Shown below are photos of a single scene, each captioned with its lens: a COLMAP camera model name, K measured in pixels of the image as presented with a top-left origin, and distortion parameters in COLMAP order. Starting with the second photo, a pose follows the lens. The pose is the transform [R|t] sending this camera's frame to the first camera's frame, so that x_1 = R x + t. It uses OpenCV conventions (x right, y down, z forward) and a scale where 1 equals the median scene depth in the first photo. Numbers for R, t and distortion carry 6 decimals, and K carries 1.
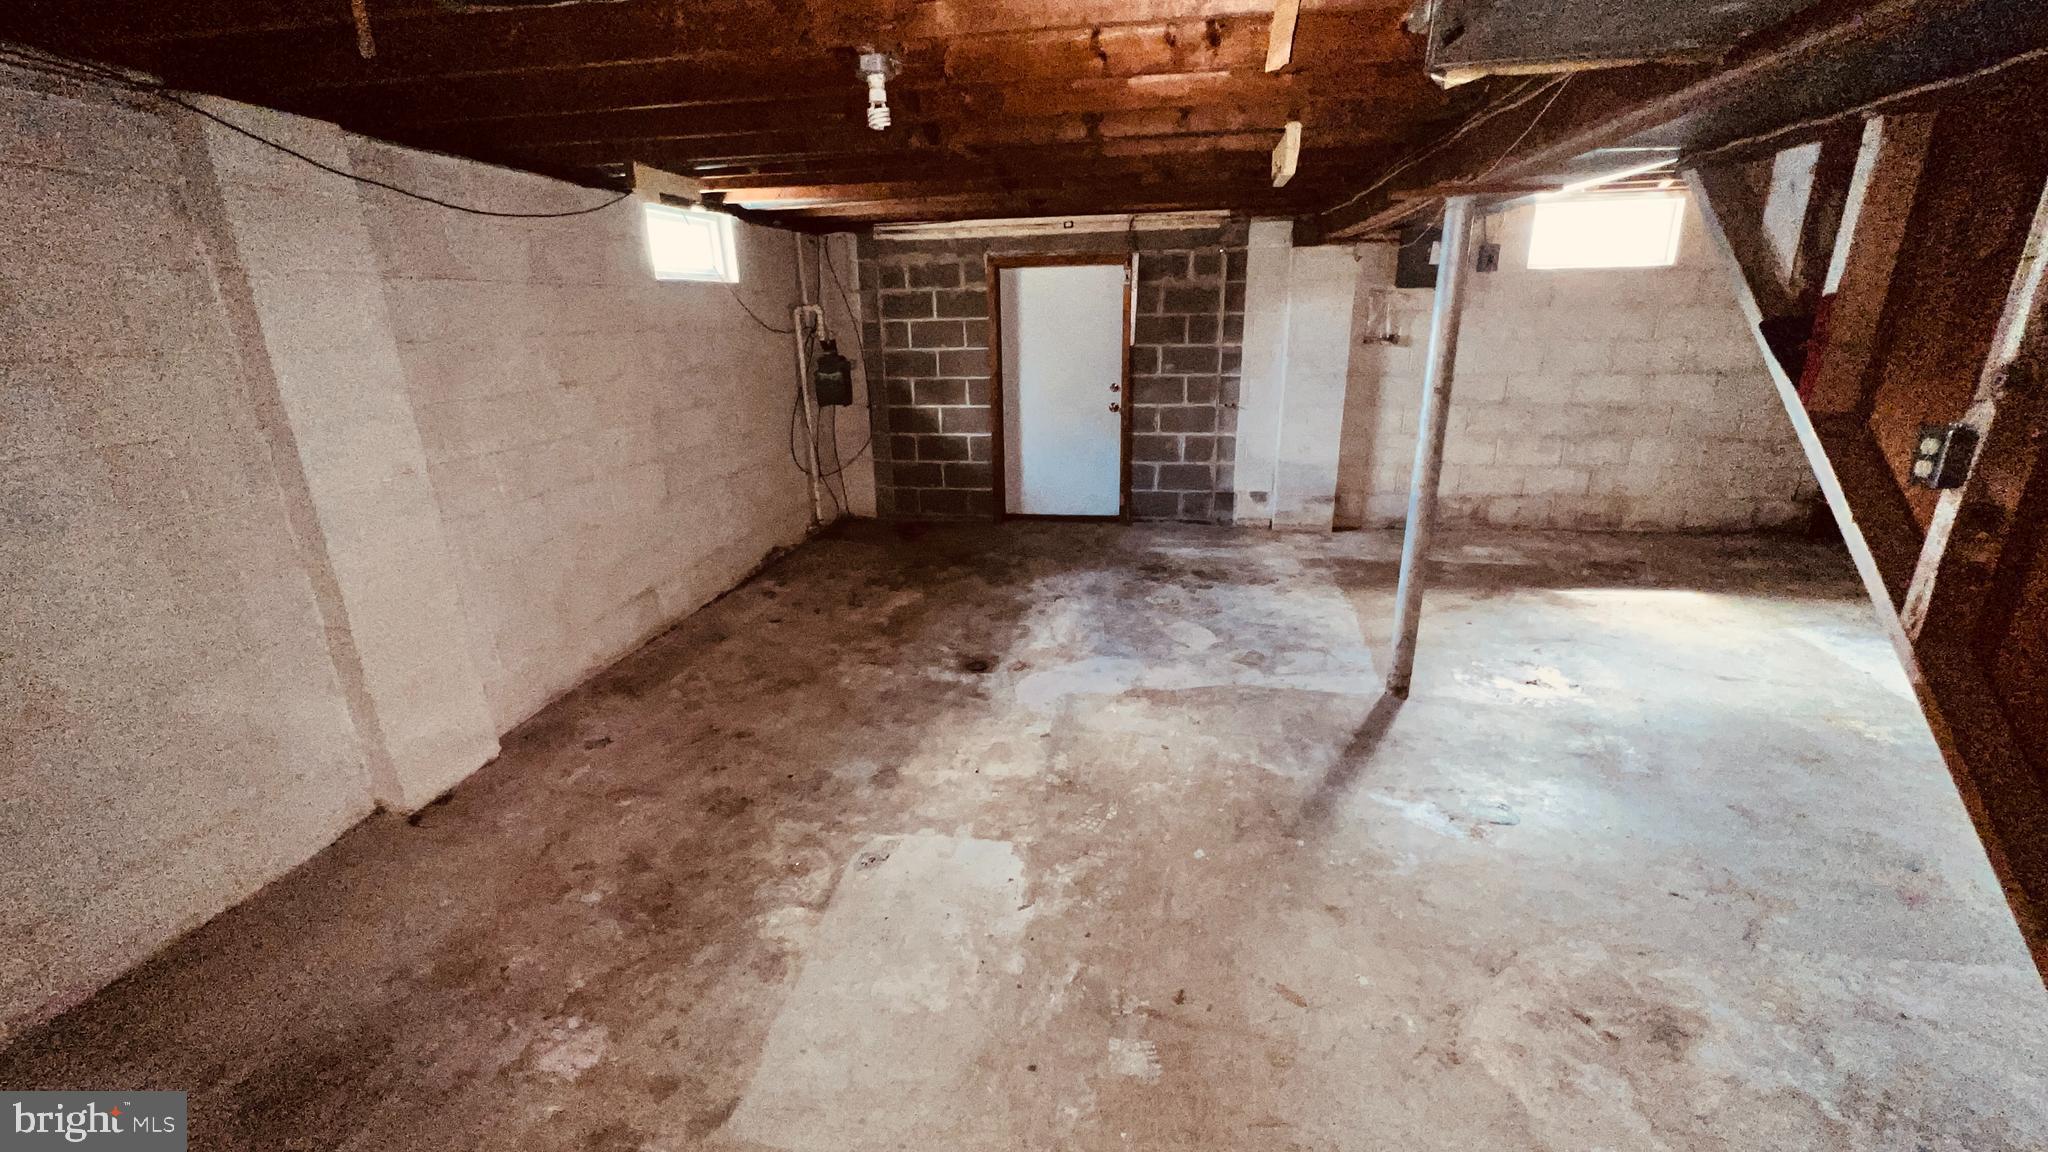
lens RADIAL K [[823.5, 0, 1017.8], [0, 823.5, 576.4], [0, 0, 1]] dist [0.000971, 0.000662]
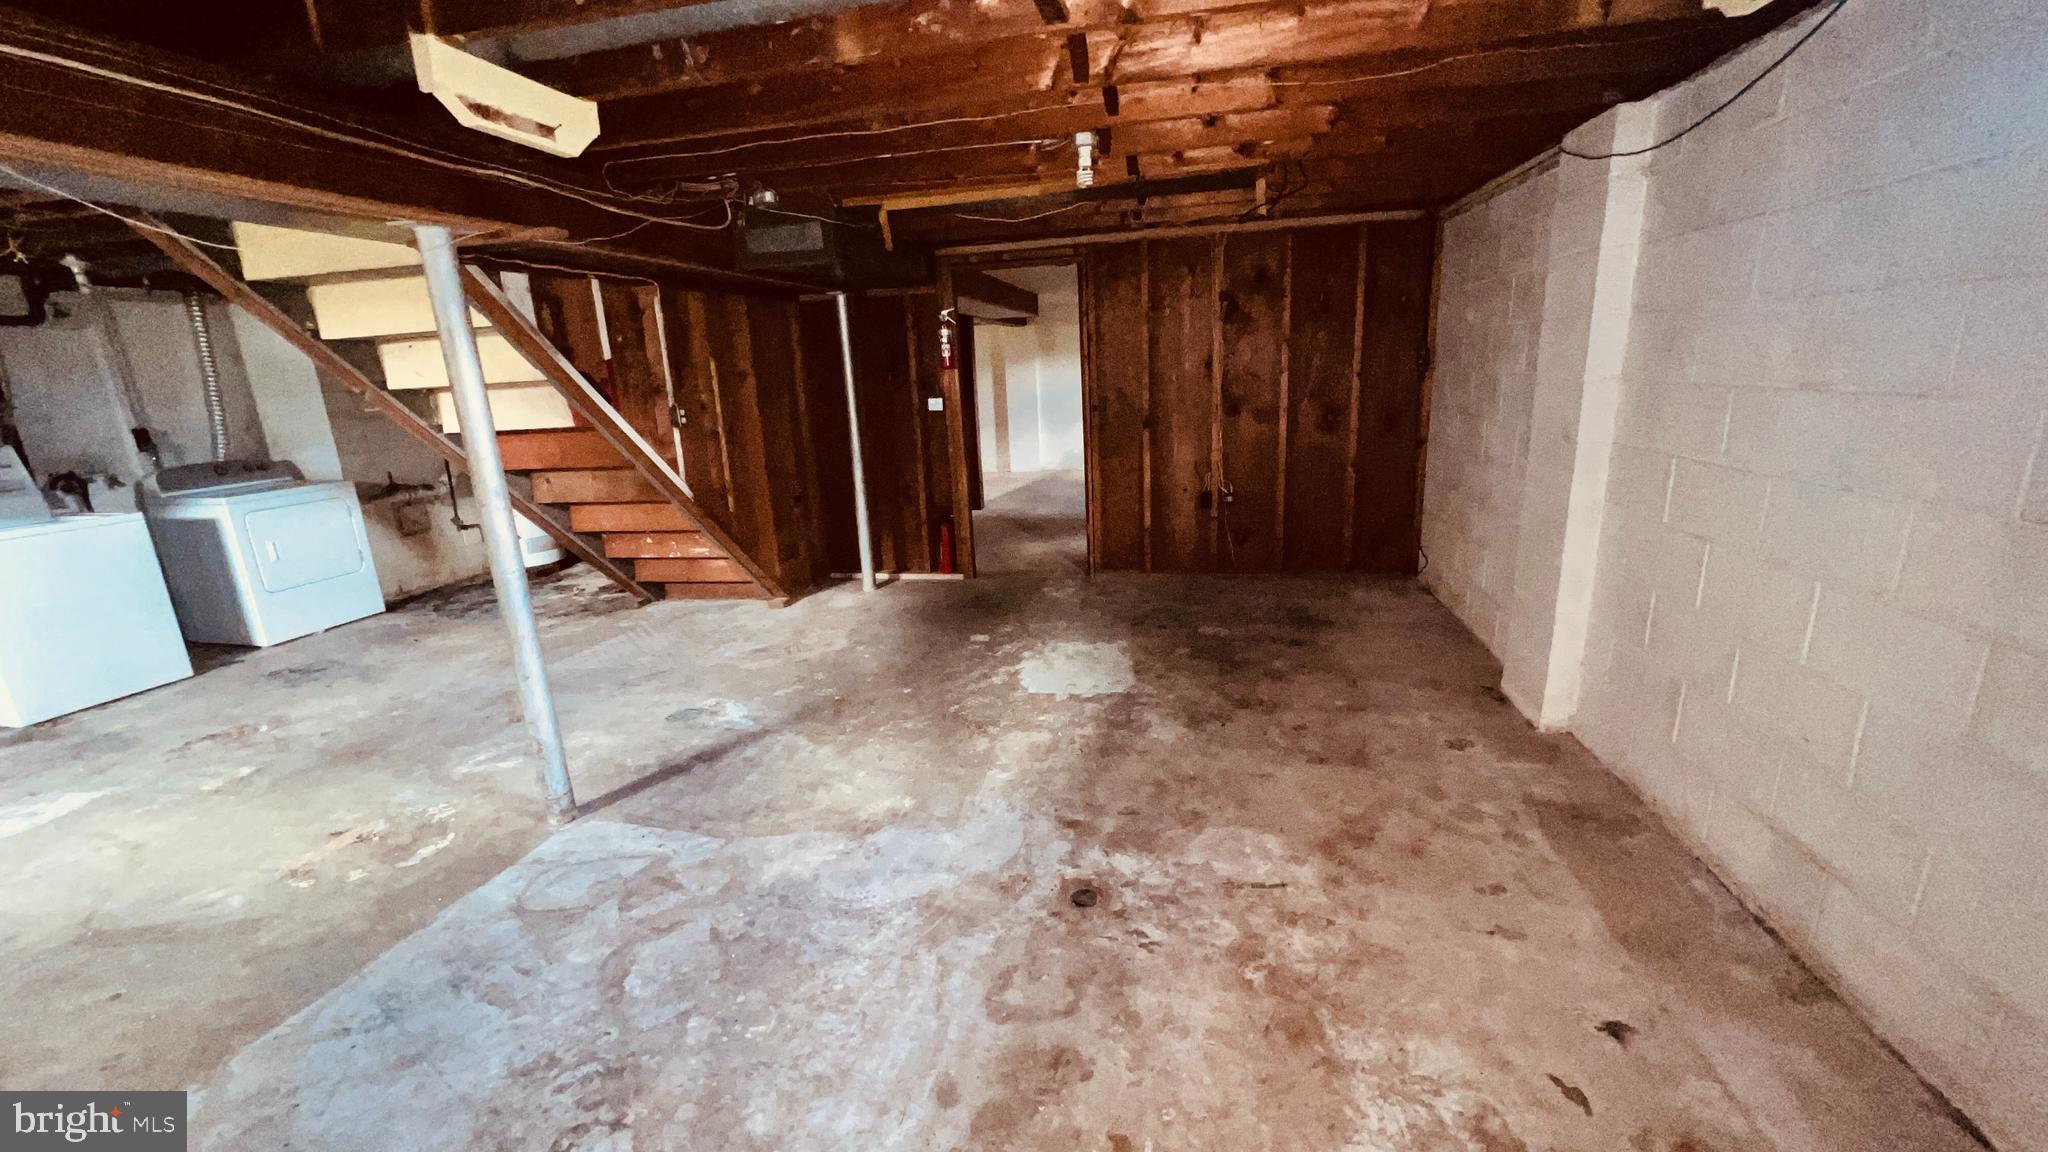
lens RADIAL K [[823.5, 0, 1029.0], [0, 823.5, 580.0], [0, 0, 1]] dist [0.000971, 0.000662]
pose [[-0.997371, 0.067777, 0.025643, -0.036229], [0.070940, 0.840969, 0.536413, -0.380775], [0.014792, 0.536822, -0.843566, 1.278099]]
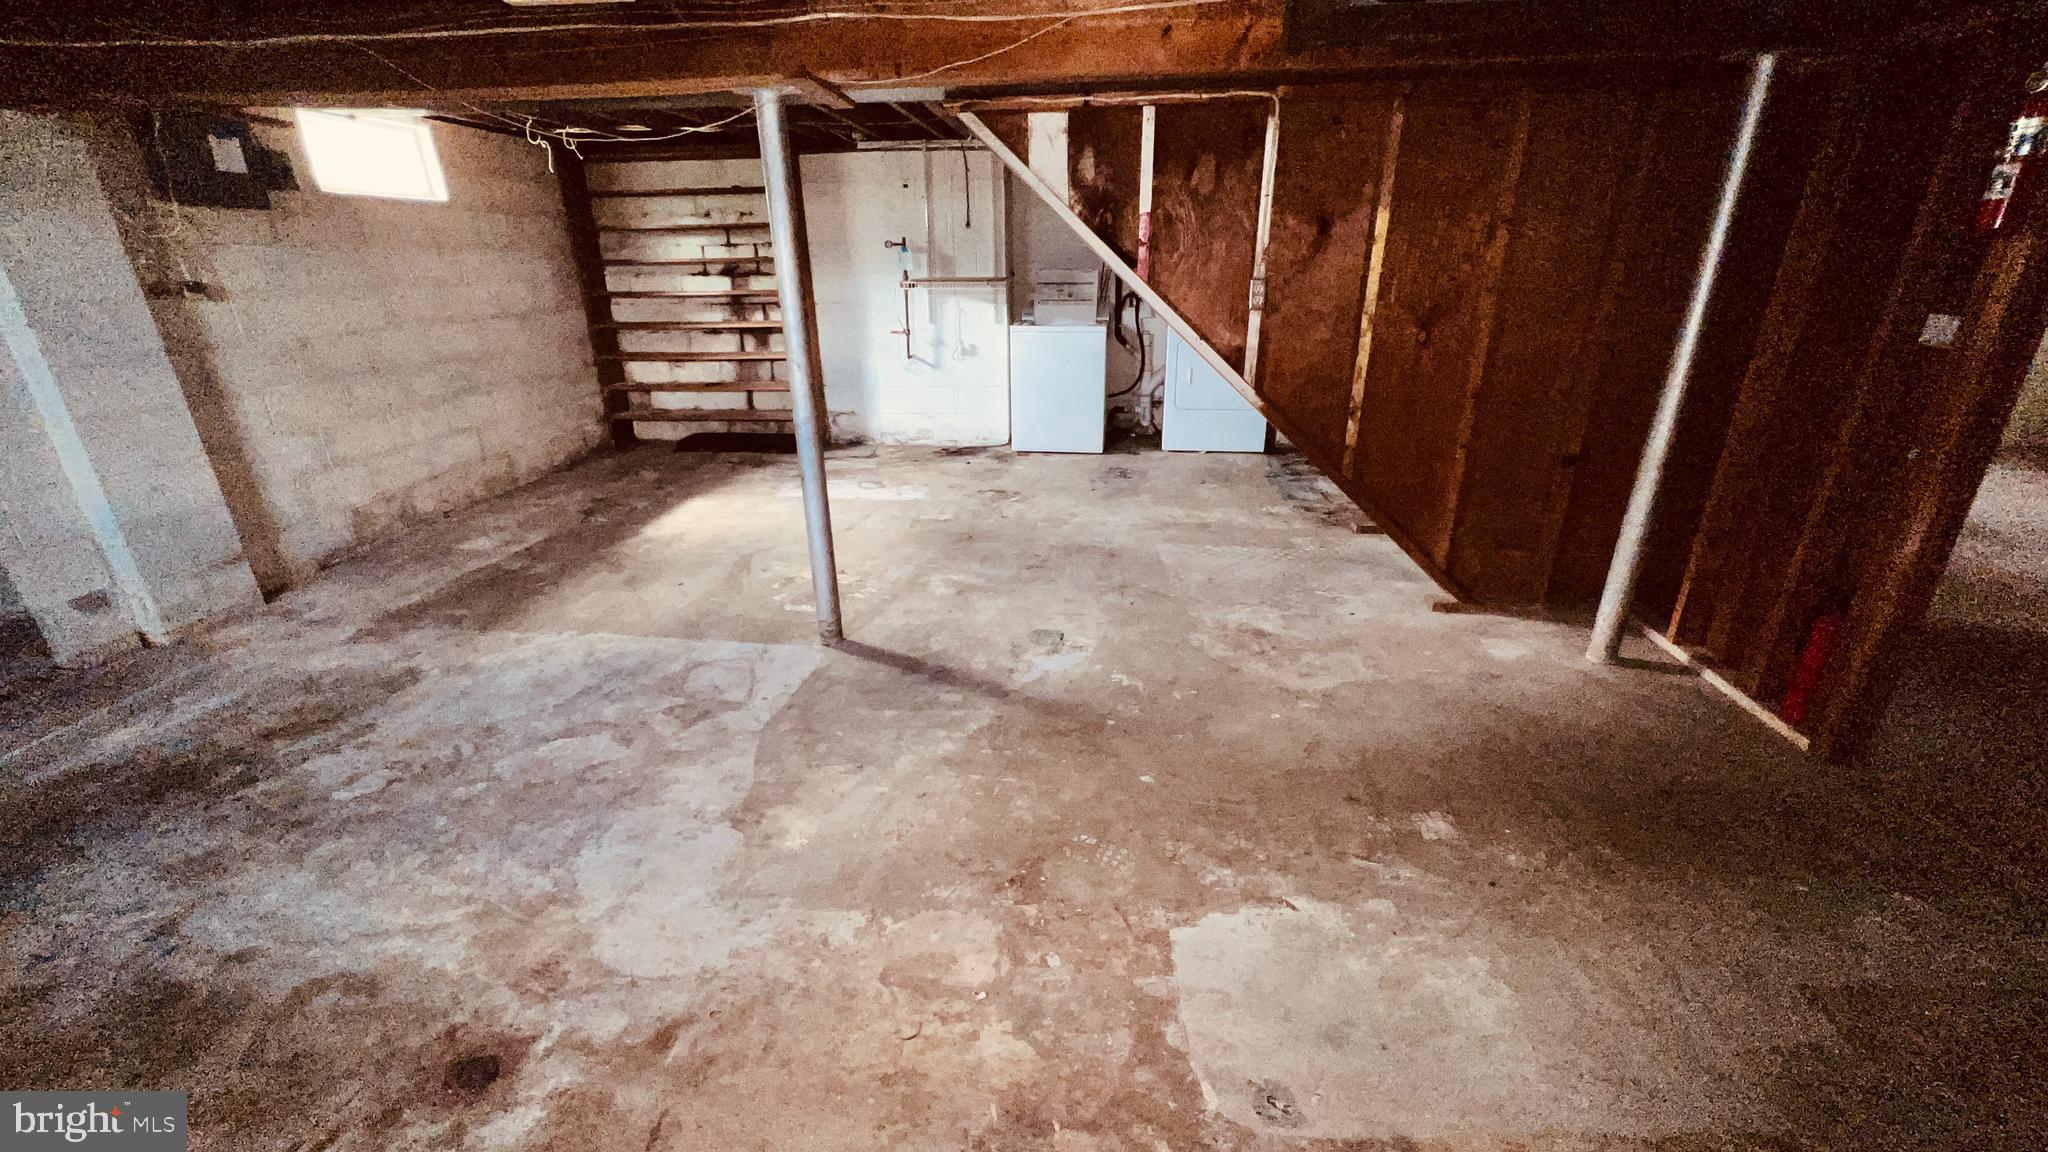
lens RADIAL K [[823.5, 0, 1019.6], [0, 823.5, 580.2], [0, 0, 1]] dist [0.000971, 0.000662]
pose [[-0.088877, -0.348582, 0.933055, -0.344014], [0.319574, 0.877258, 0.358177, -0.154295], [-0.943384, 0.330014, 0.033429, 0.598757]]
